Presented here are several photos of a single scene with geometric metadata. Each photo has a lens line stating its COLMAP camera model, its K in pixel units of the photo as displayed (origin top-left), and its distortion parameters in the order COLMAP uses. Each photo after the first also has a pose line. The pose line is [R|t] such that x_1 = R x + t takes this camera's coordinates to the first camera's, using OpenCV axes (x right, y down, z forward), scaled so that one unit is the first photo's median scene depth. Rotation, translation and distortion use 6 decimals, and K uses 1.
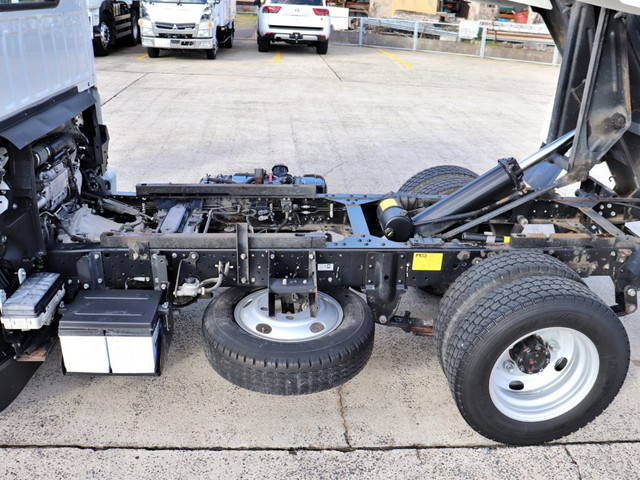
lens RADIAL K [[586.8, 0, 328.0], [0, 586.8, 237.3], [0, 0, 1]] dist [-0.204912, 0.212849]
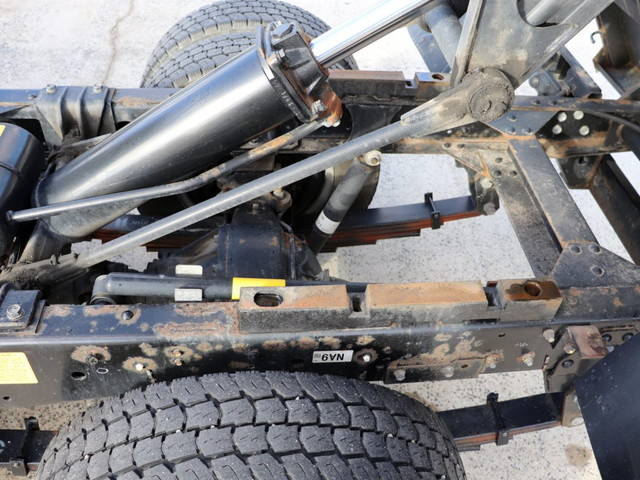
lens RADIAL K [[586.8, 0, 328.0], [0, 586.8, 237.3], [0, 0, 1]] dist [-0.204912, 0.212849]
pose [[0.998869, 0.010417, 0.046400, 0.113442], [-0.025639, 0.939728, 0.340961, -0.047735], [-0.040052, -0.341765, 0.938932, 0.224438]]
